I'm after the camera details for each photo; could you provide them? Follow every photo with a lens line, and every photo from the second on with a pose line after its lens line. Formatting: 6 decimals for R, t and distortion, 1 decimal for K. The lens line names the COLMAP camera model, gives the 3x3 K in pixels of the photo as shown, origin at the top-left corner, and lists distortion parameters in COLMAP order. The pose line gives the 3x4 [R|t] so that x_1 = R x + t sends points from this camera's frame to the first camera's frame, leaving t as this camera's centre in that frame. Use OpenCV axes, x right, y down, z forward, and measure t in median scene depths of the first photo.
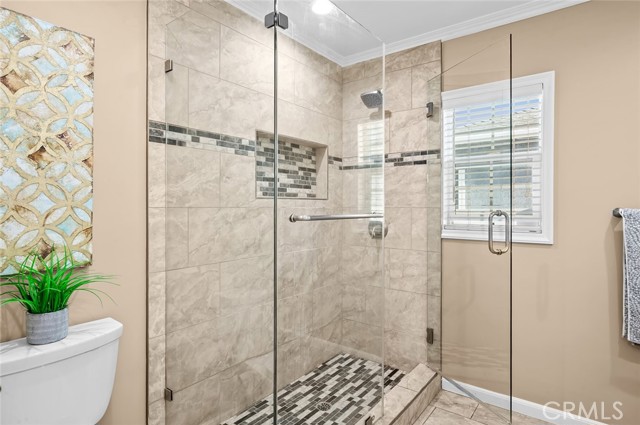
lens RADIAL K [[352.3, 0, 321.8], [0, 352.3, 207.0], [0, 0, 1]] dist [0.011165, -0.000482]
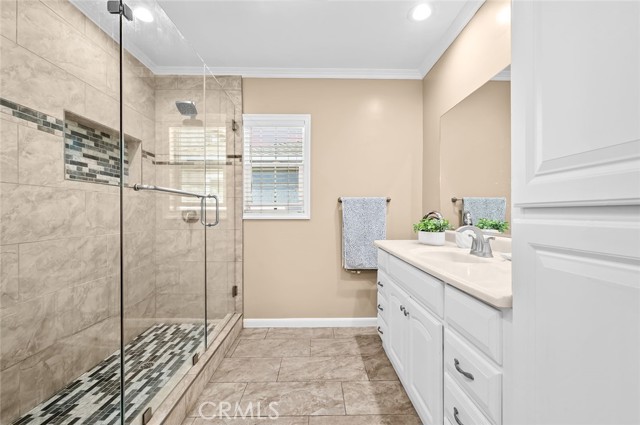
lens RADIAL K [[280.9, 0, 319.7], [0, 280.9, 214.2], [0, 0, 1]] dist [0.001193, -0.001528]
pose [[0.786893, 0.000191, 0.617089, -0.108718], [-0.000833, 0.999999, 0.000752, 0.070583], [-0.617089, -0.001105, 0.786893, -0.053755]]
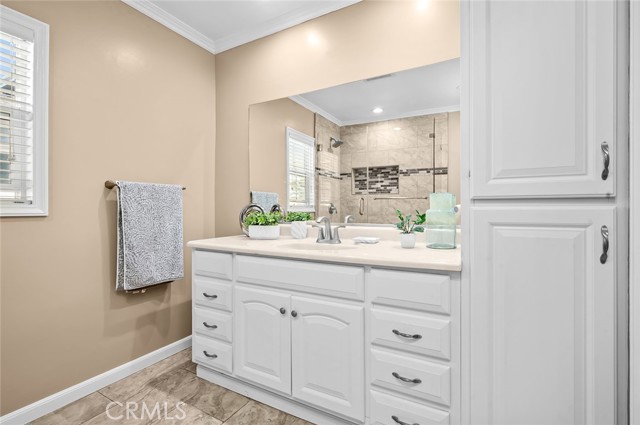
lens RADIAL K [[293.7, 0, 319.3], [0, 293.7, 211.3], [0, 0, 1]] dist [-0.000795, -0.000013]
pose [[-0.154787, -0.002834, 0.987944, -0.171135], [0.001932, 0.999993, 0.003171, 0.081294], [-0.987946, 0.002400, -0.154780, 0.378621]]
